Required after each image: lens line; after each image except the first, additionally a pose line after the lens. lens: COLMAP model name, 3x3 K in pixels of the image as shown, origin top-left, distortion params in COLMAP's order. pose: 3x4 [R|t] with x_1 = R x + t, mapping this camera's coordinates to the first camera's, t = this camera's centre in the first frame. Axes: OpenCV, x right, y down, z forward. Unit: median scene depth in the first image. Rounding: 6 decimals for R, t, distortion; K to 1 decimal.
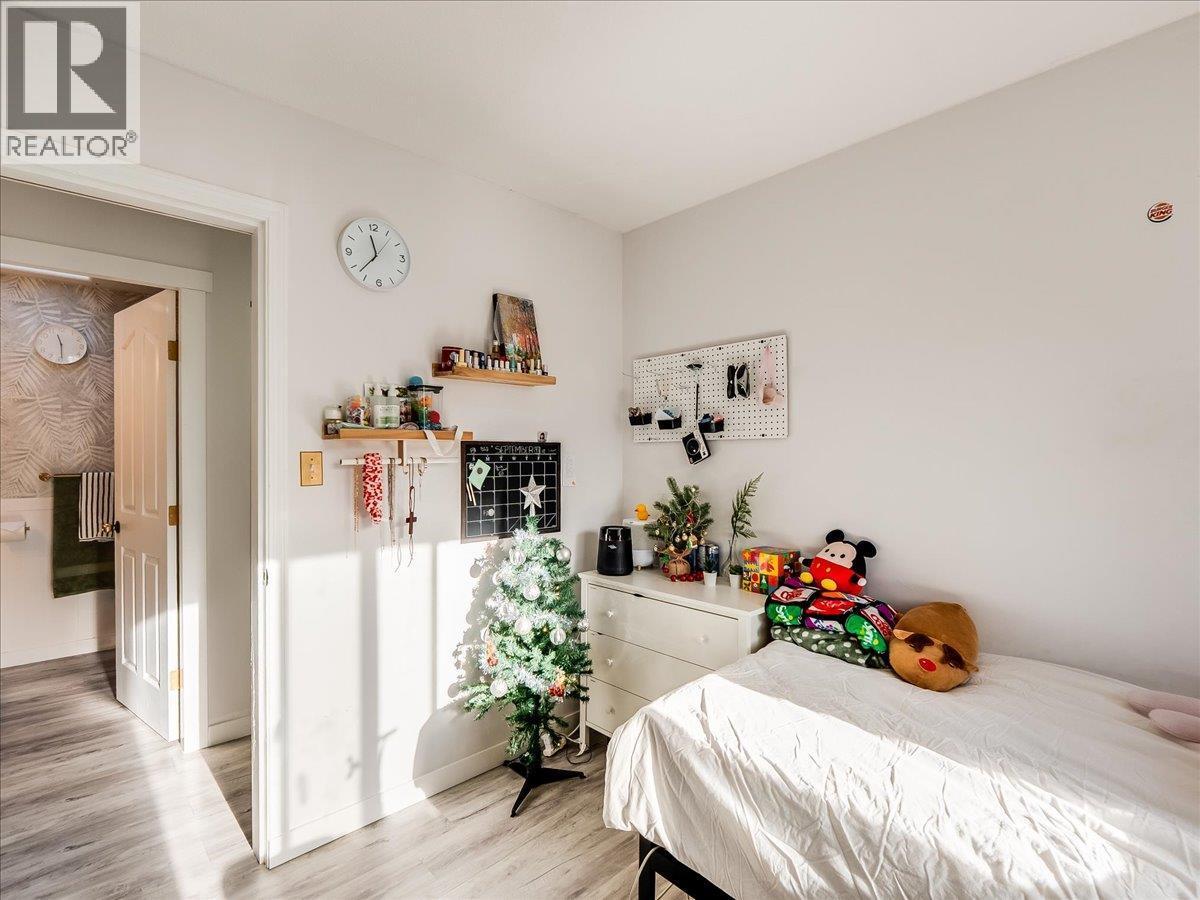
lens RADIAL K [[565.8, 0, 584.3], [0, 565.8, 450.6], [0, 0, 1]] dist [0.001358, 0.000271]
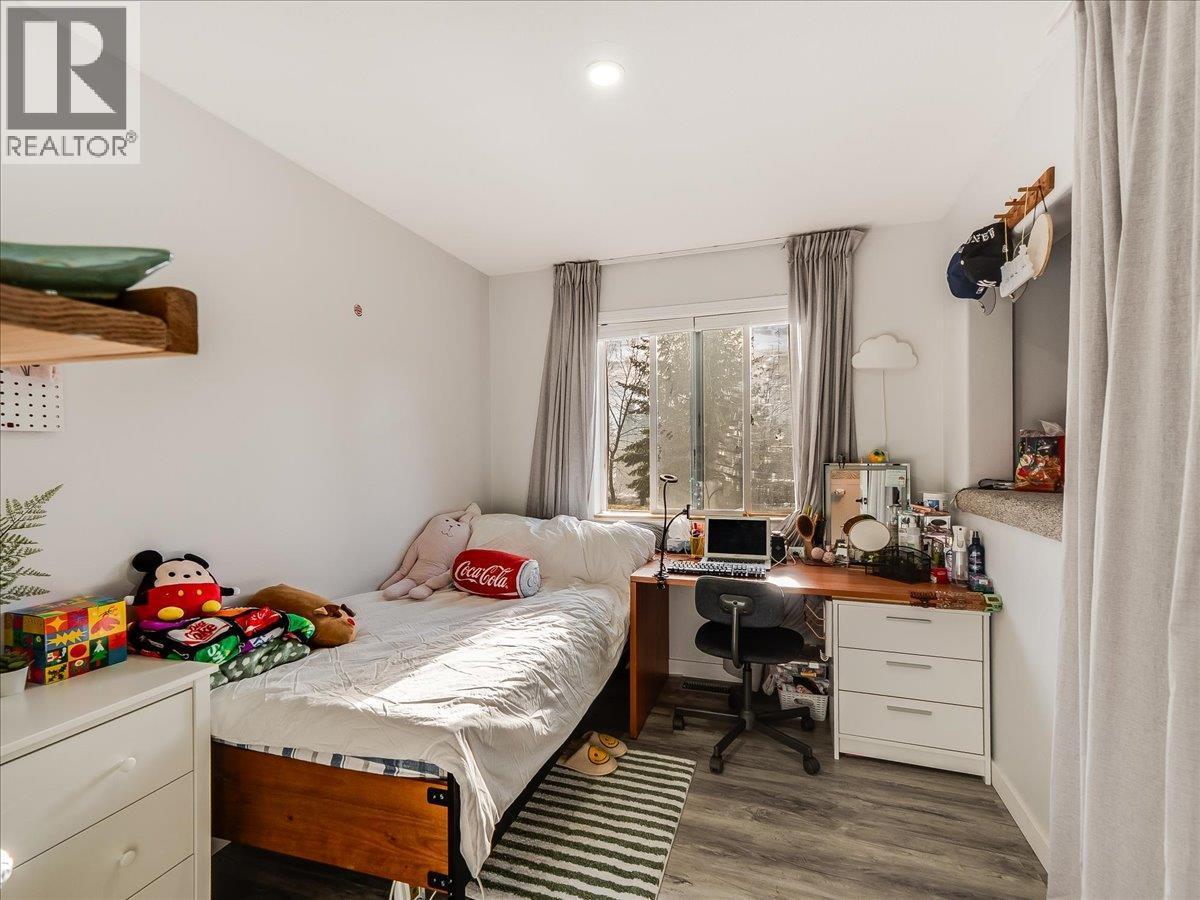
lens RADIAL K [[565.8, 0, 584.3], [0, 565.8, 450.6], [0, 0, 1]] dist [0.001358, 0.000271]
pose [[-0.456050, -0.002336, 0.889951, -0.631589], [-0.000359, 0.999997, 0.002441, -0.002749], [-0.889954, 0.000794, -0.456050, 0.950225]]
